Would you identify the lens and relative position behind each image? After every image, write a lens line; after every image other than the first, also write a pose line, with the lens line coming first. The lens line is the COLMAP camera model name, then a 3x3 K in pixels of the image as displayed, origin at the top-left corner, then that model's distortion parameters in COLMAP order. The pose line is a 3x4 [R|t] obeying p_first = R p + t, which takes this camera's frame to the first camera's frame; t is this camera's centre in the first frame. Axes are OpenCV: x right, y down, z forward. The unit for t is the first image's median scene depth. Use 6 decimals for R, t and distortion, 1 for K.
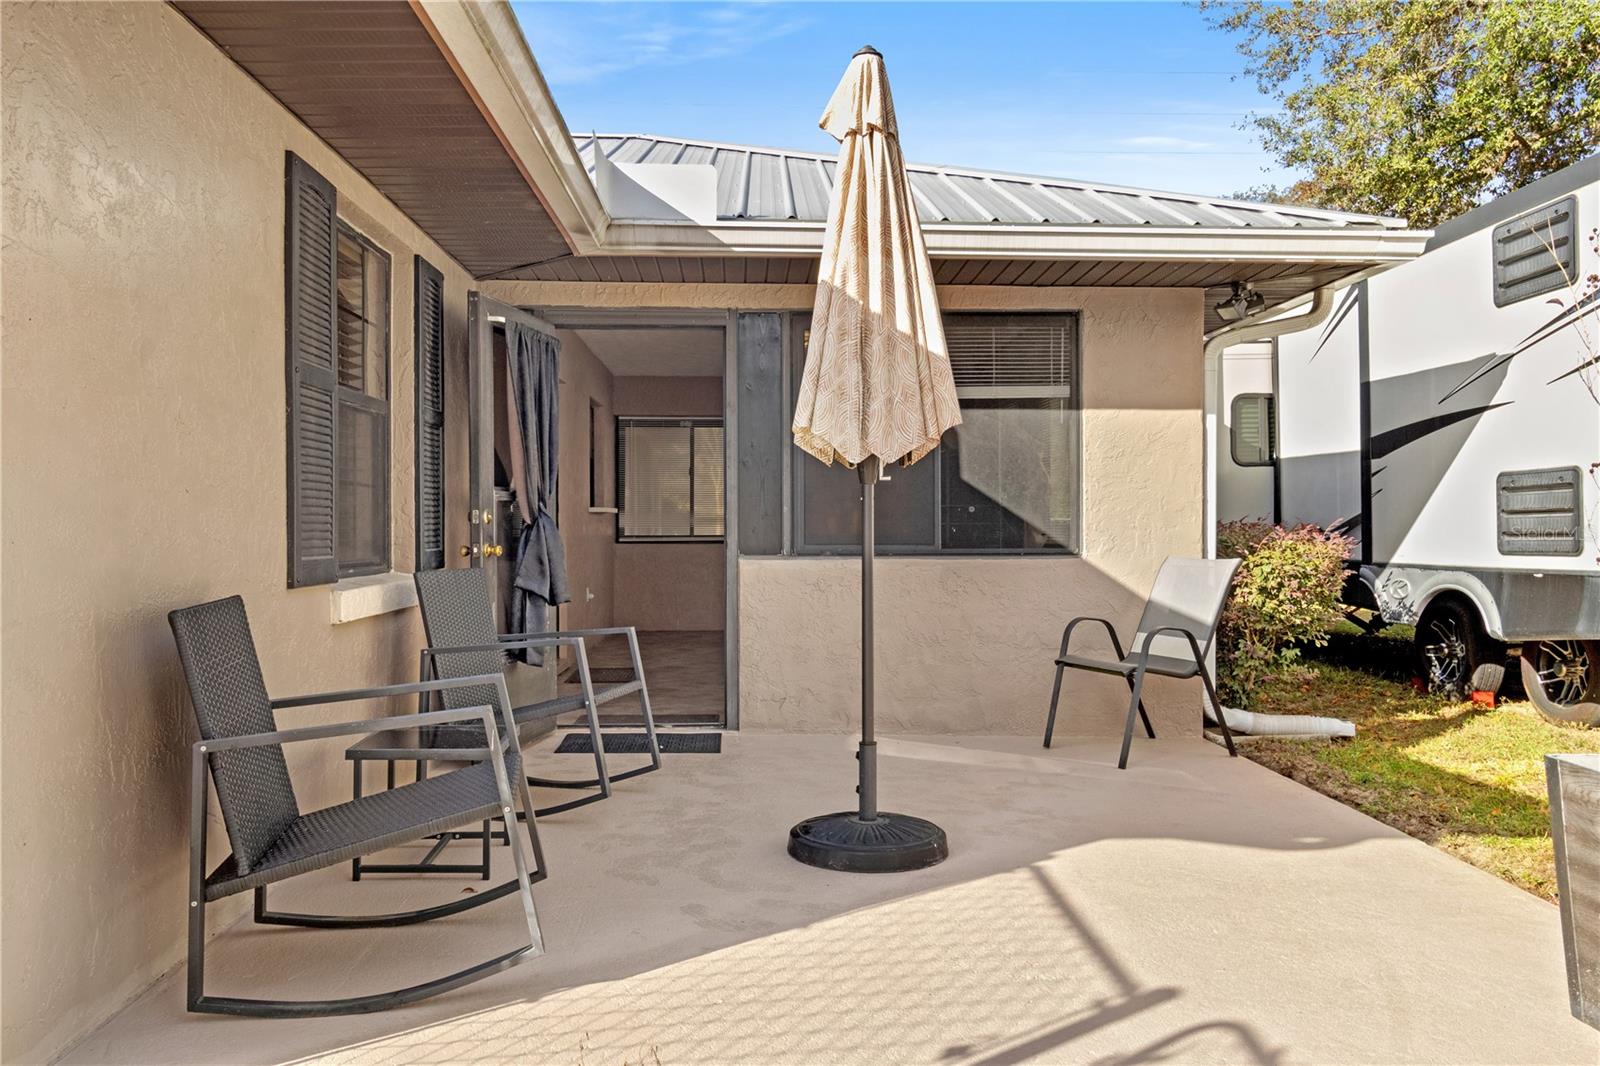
lens RADIAL K [[1156.3, 0, 799.7], [0, 1156.3, 500.8], [0, 0, 1]] dist [-0.000345, -0.000149]
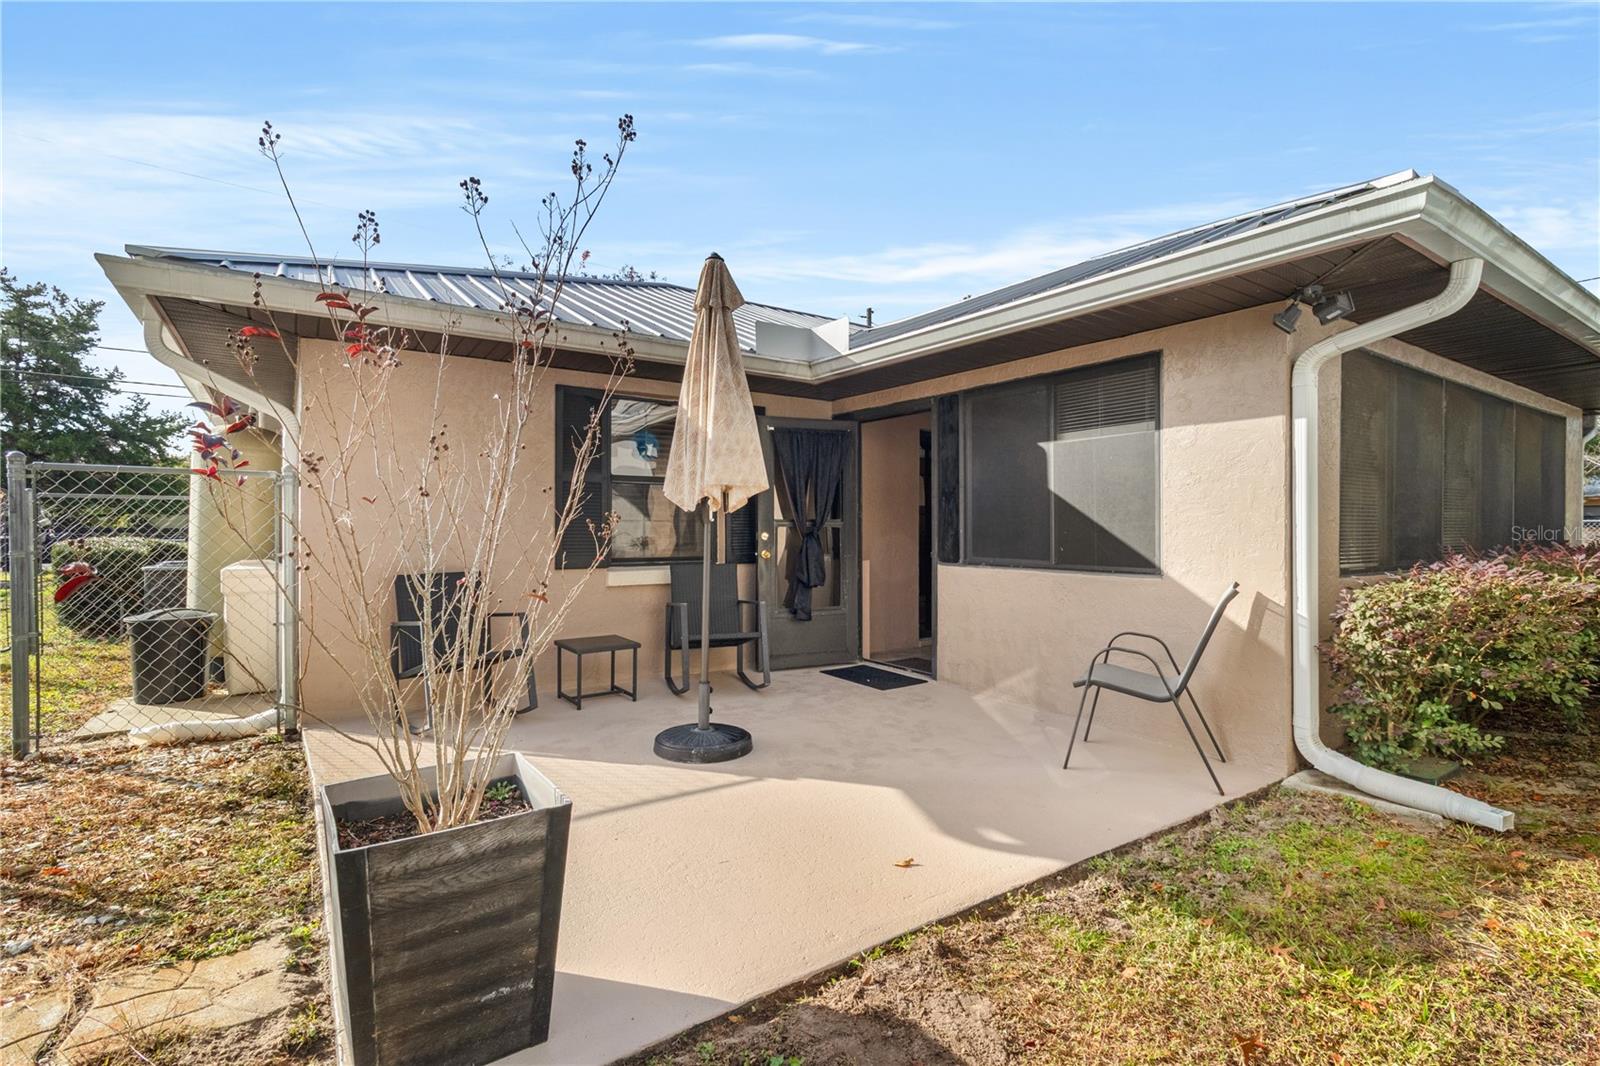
lens RADIAL K [[758.0, 0, 803.2], [0, 758.0, 519.1], [0, 0, 1]] dist [0.002180, 0.000627]
pose [[0.534170, -0.007219, -0.845346, 0.669356], [0.011189, 0.999936, -0.001469, -0.008732], [0.845303, -0.008674, 0.534217, 0.338340]]
